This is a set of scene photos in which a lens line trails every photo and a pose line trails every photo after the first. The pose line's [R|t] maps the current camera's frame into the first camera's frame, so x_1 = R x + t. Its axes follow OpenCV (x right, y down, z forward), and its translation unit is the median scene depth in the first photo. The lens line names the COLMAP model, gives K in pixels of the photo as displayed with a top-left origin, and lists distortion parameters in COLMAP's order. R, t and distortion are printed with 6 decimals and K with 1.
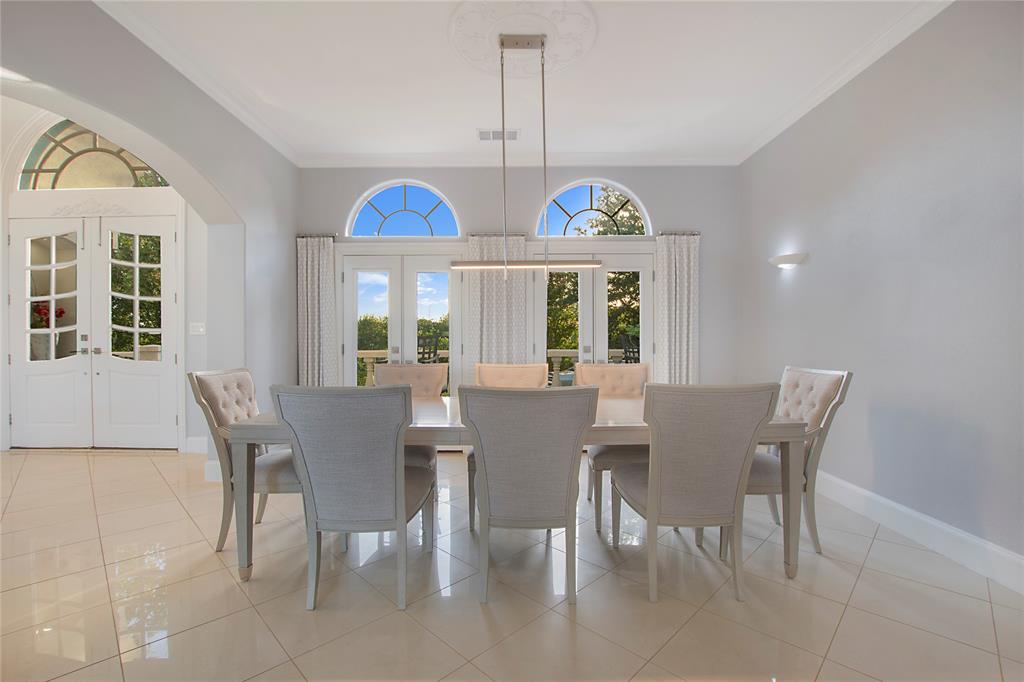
lens RADIAL K [[459.5, 0, 512.0], [0, 459.5, 341.0], [0, 0, 1]] dist [-0.023227, 0.000059]
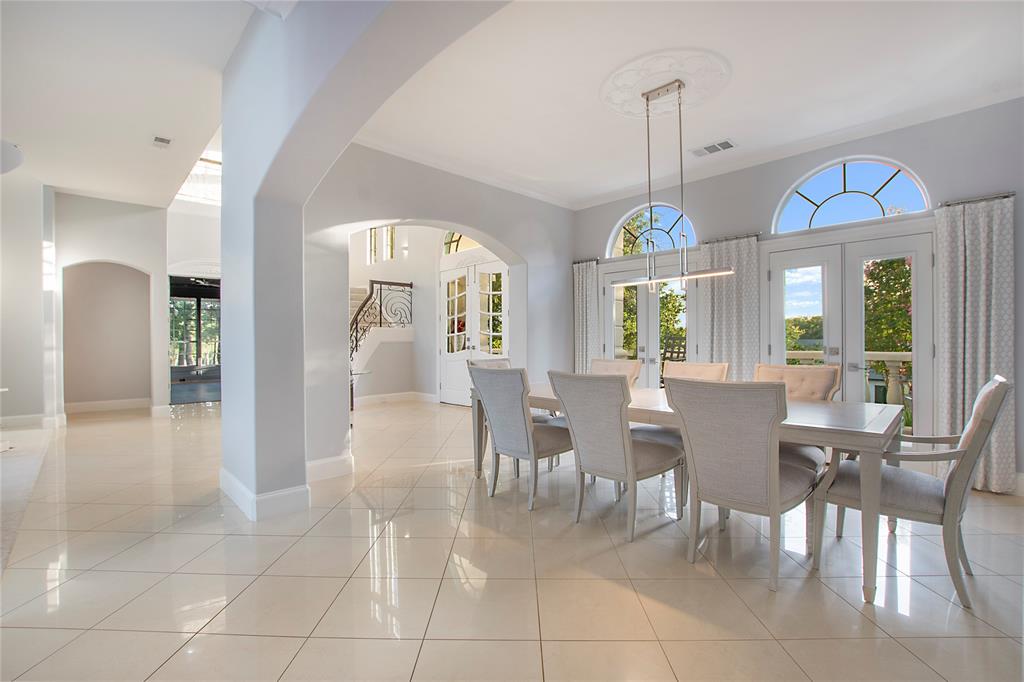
lens RADIAL K [[450.0, 0, 506.4], [0, 450.0, 340.9], [0, 0, 1]] dist [-0.032029, 0.000656]
pose [[0.702147, -0.000608, -0.712032, 0.326773], [0.000131, 1.000000, -0.000725, -0.001162], [0.712032, 0.000415, 0.702147, -0.061256]]
